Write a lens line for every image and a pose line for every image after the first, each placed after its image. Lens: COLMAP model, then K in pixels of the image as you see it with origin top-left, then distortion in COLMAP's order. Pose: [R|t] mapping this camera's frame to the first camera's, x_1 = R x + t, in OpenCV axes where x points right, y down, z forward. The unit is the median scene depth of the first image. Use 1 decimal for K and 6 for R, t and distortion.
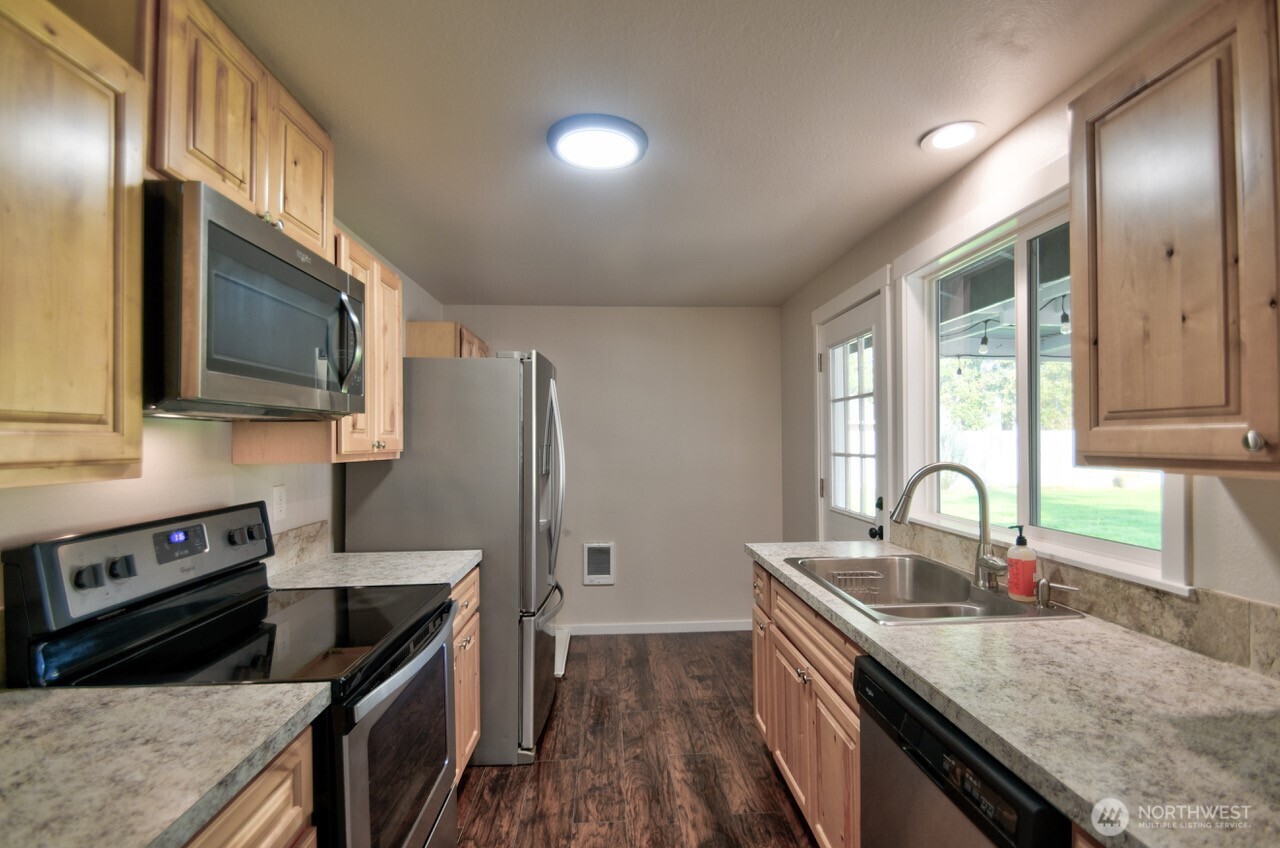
lens RADIAL K [[599.6, 0, 642.3], [0, 599.6, 439.7], [0, 0, 1]] dist [0.019945, -0.023085]
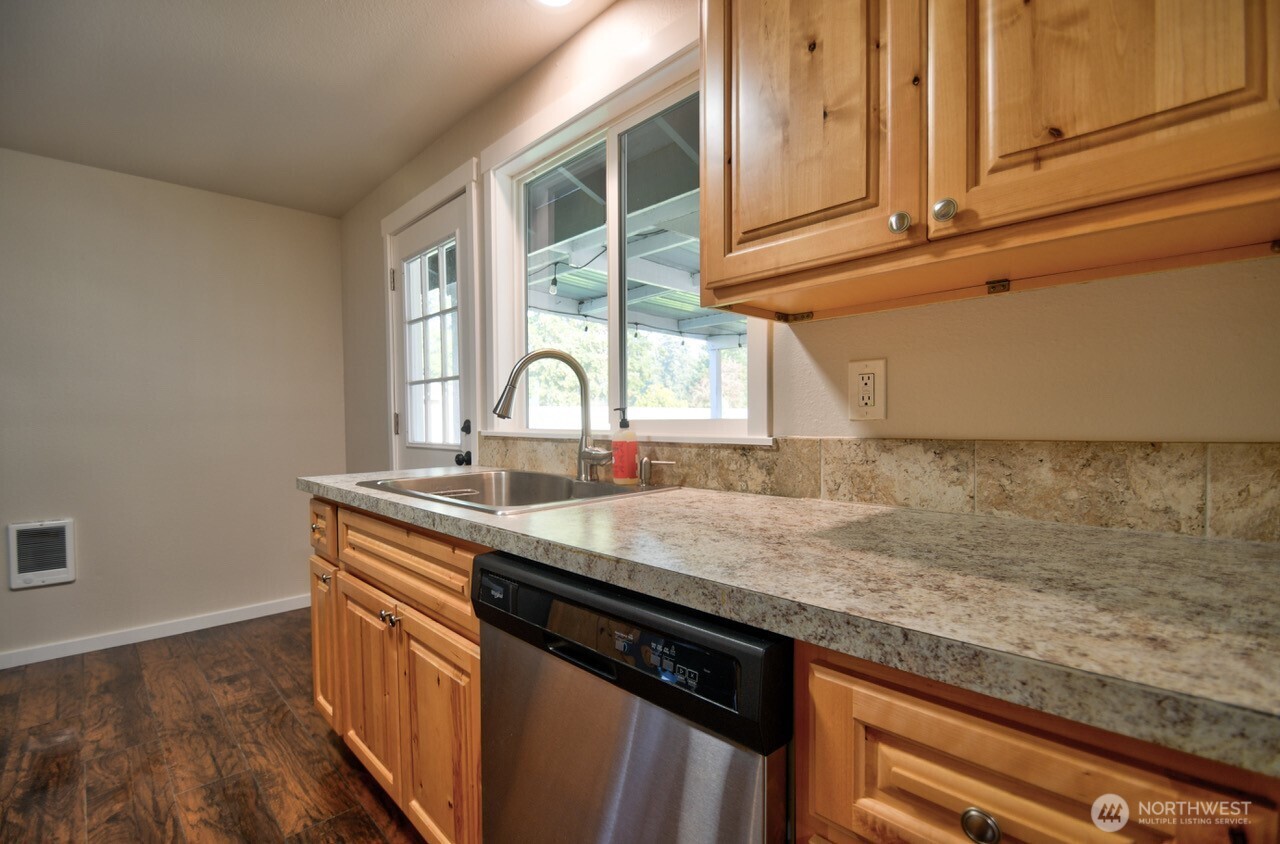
lens RADIAL K [[570.2, 0, 638.6], [0, 570.2, 436.9], [0, 0, 1]] dist [0.001295, -0.008868]
pose [[0.754822, -0.015906, 0.655737, 0.029798], [0.002153, 0.999761, 0.021772, 0.120774], [-0.655927, -0.015023, 0.754675, 0.205847]]
